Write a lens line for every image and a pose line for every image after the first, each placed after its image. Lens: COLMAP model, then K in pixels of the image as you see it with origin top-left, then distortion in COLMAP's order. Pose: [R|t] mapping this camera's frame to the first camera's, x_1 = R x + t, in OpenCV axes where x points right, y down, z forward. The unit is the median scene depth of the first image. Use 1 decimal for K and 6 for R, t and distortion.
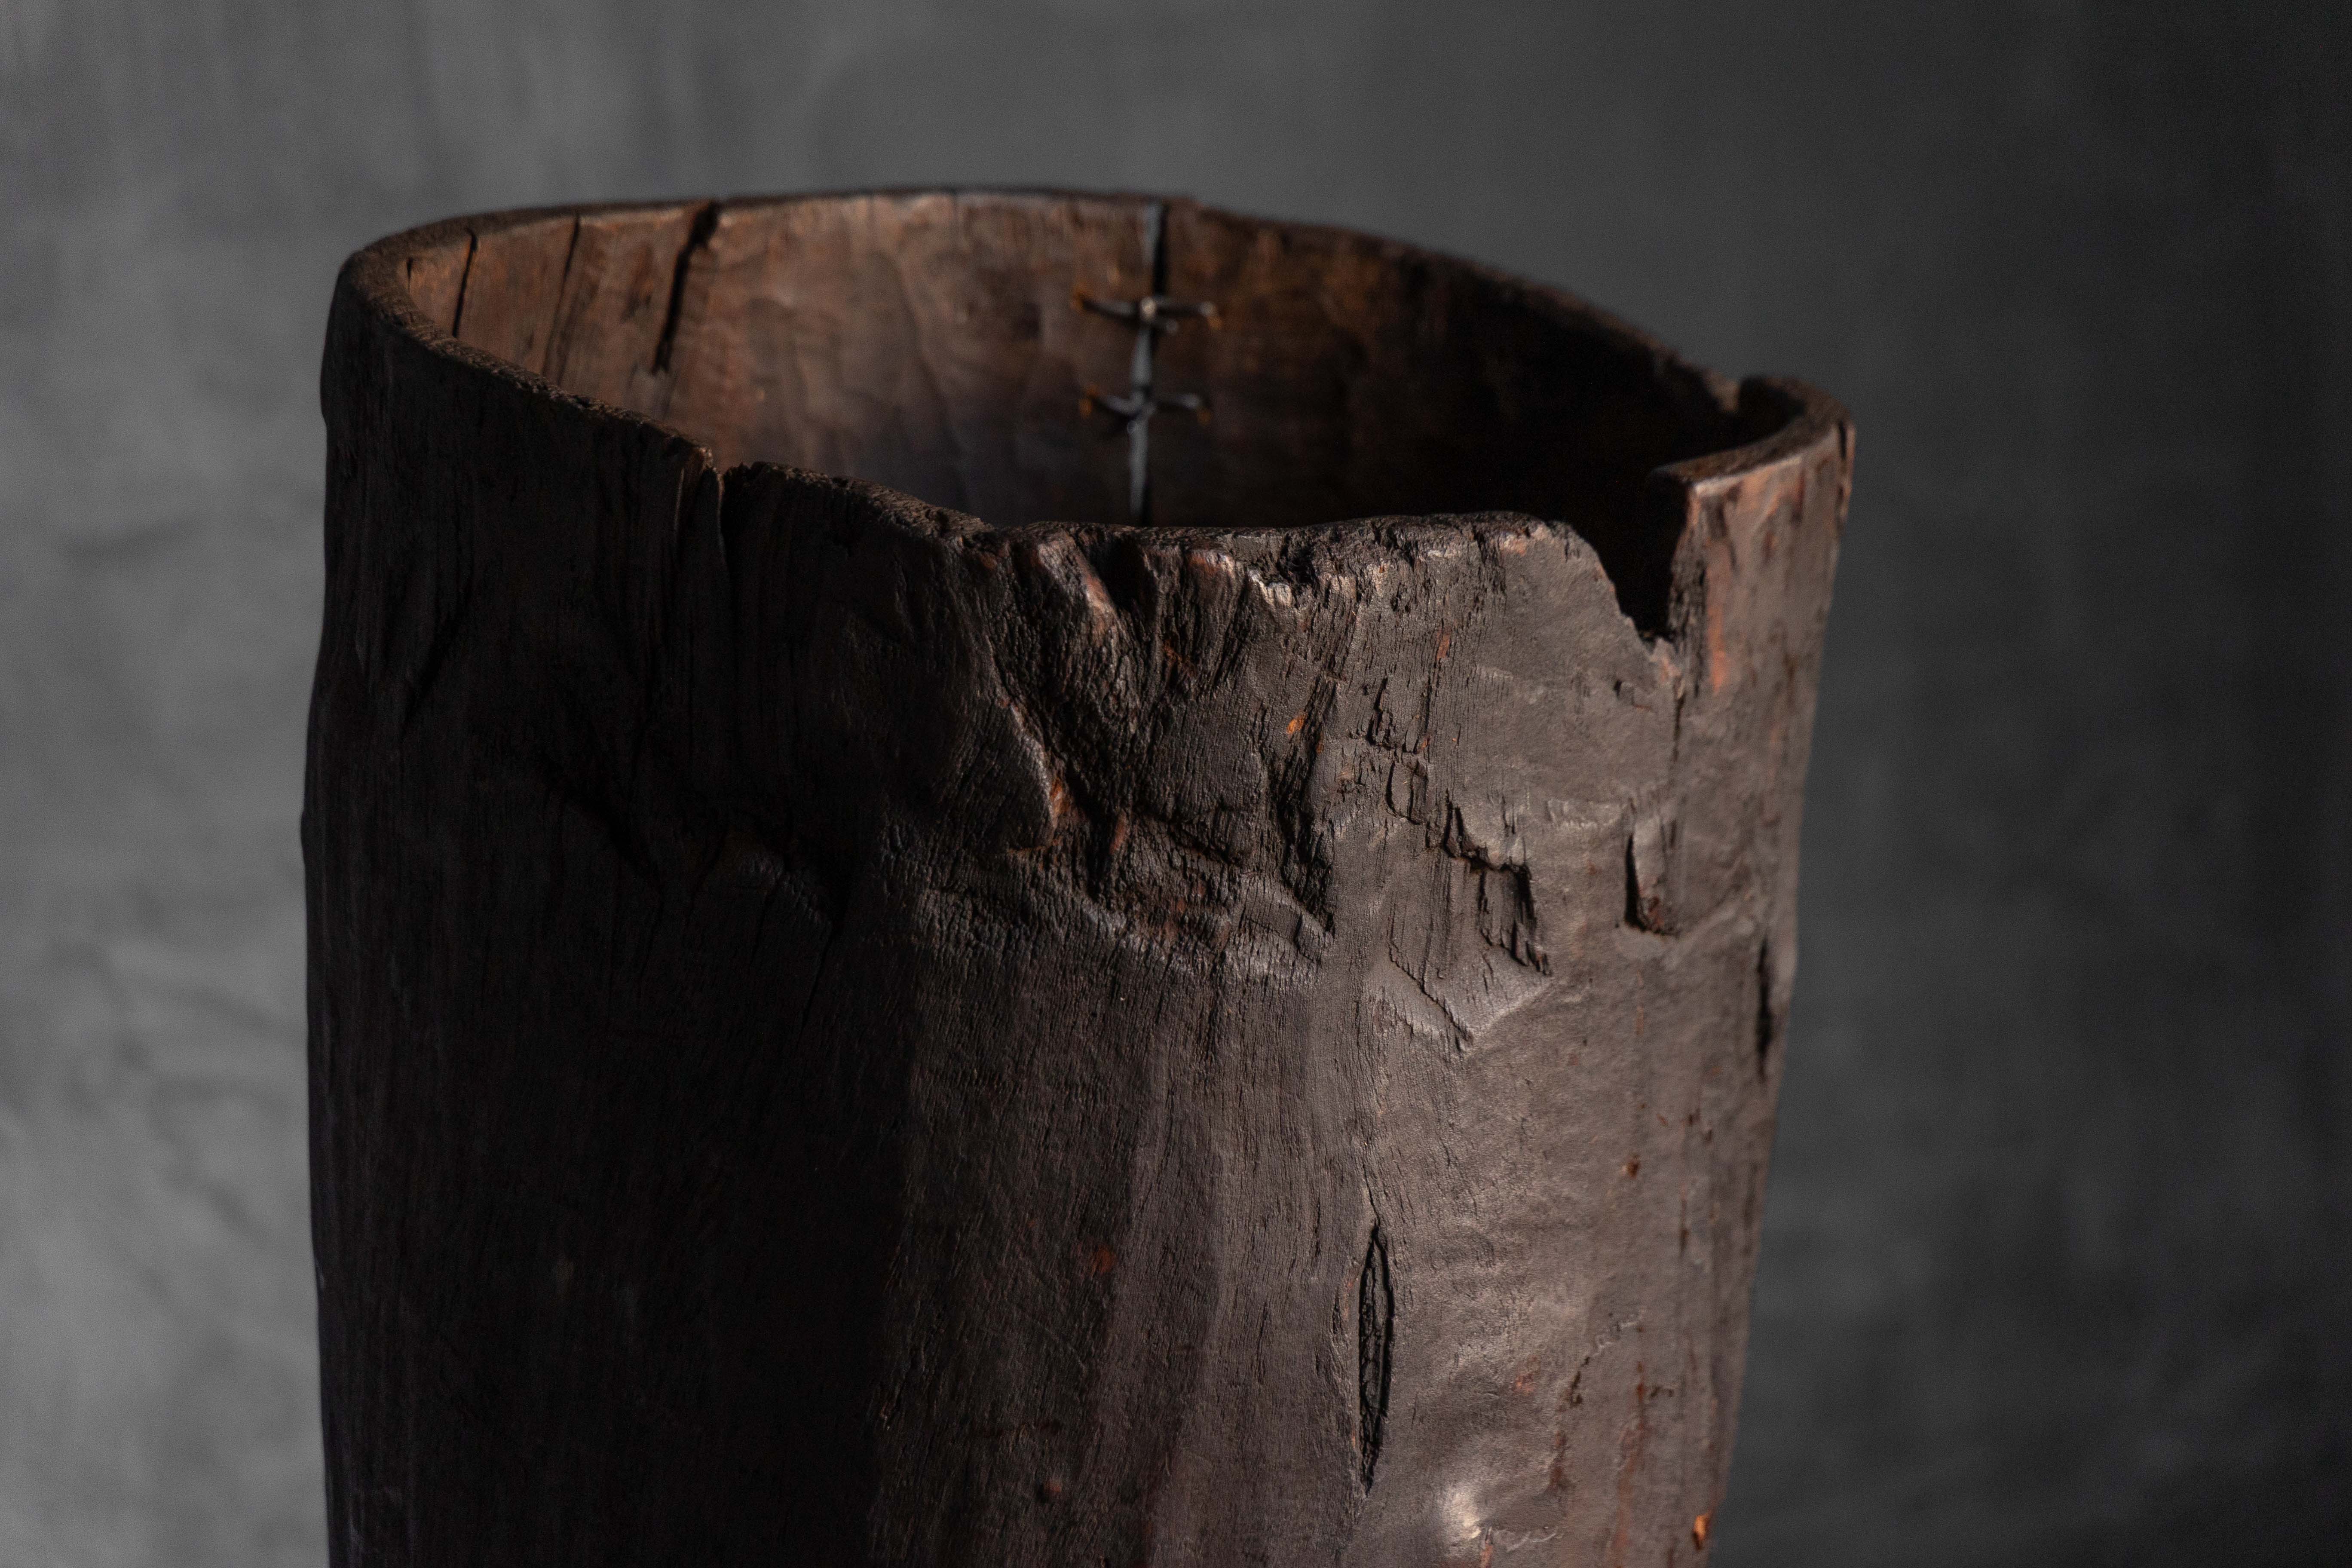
lens RADIAL K [[6632.4, 0, 1175.6], [0, 6632.4, 800.8], [0, 0, 1]] dist [0.228647, 0.000000]
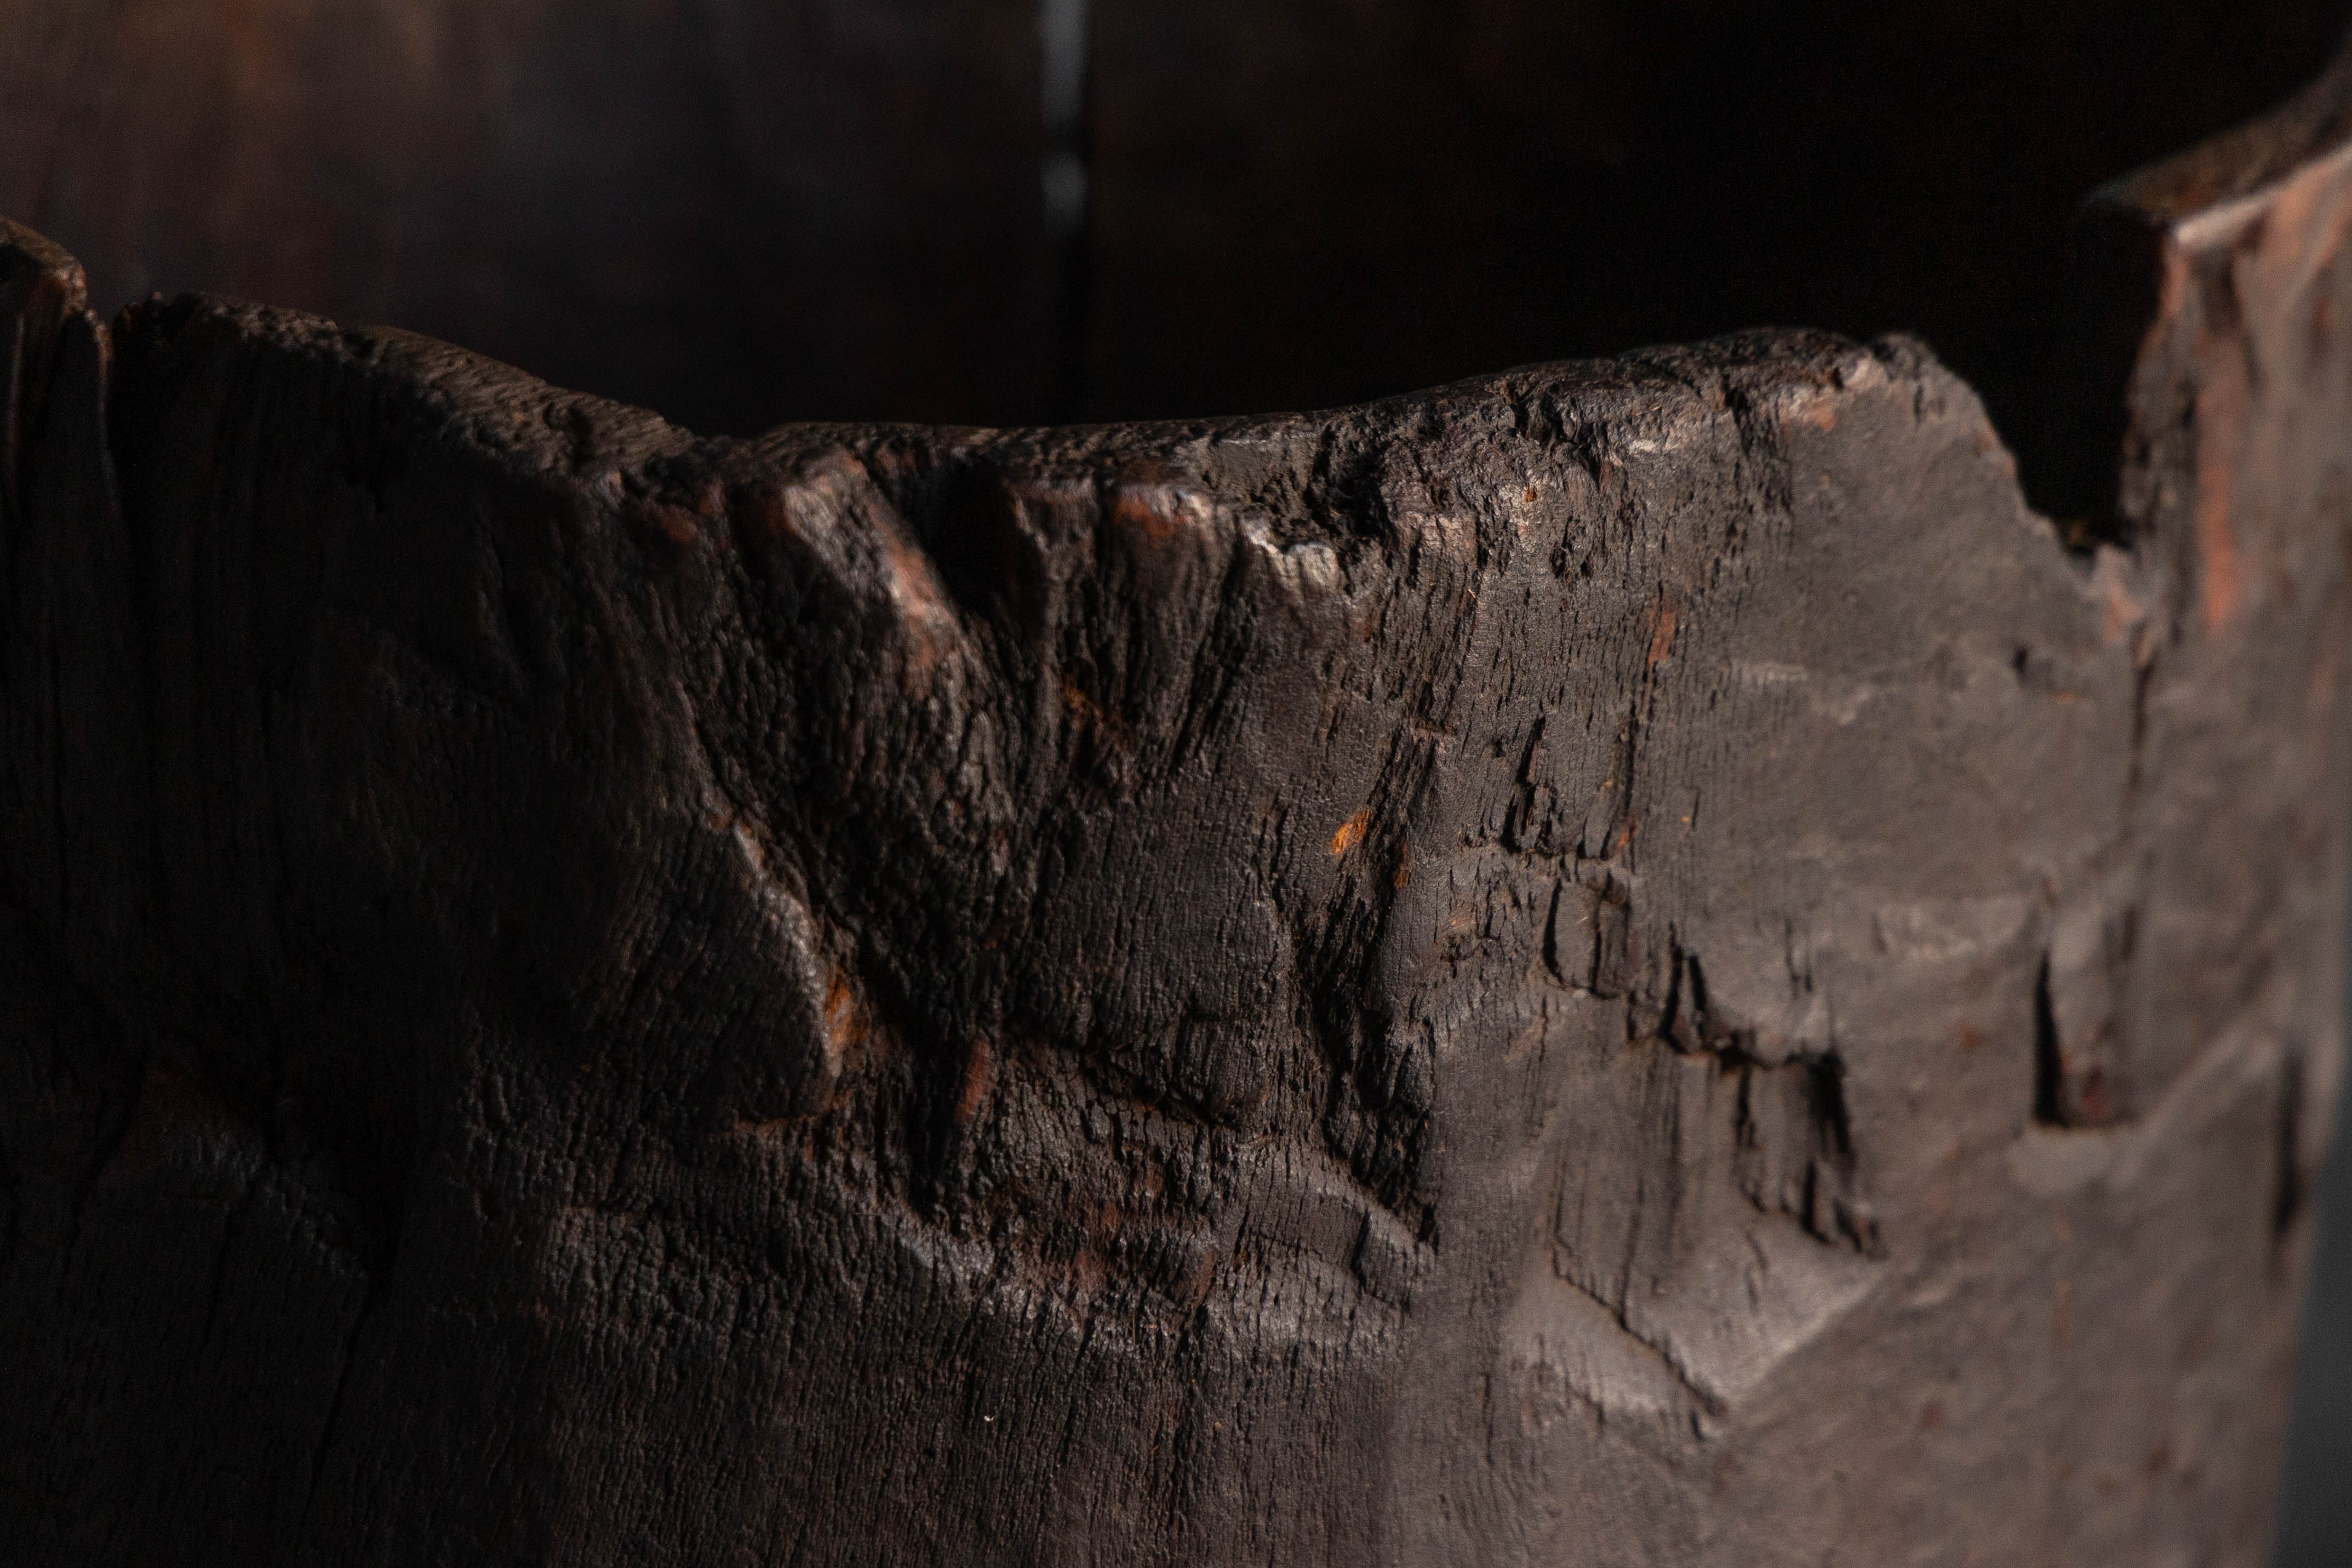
lens RADIAL K [[8247.2, 0, 1189.1], [0, 8247.2, 777.1], [0, 0, 1]] dist [0.164152, 0.000000]
pose [[0.999859, -0.011733, -0.012048, 0.013077], [0.013008, 0.993638, 0.111868, -0.076655], [0.010659, -0.112008, 0.993650, 0.398662]]
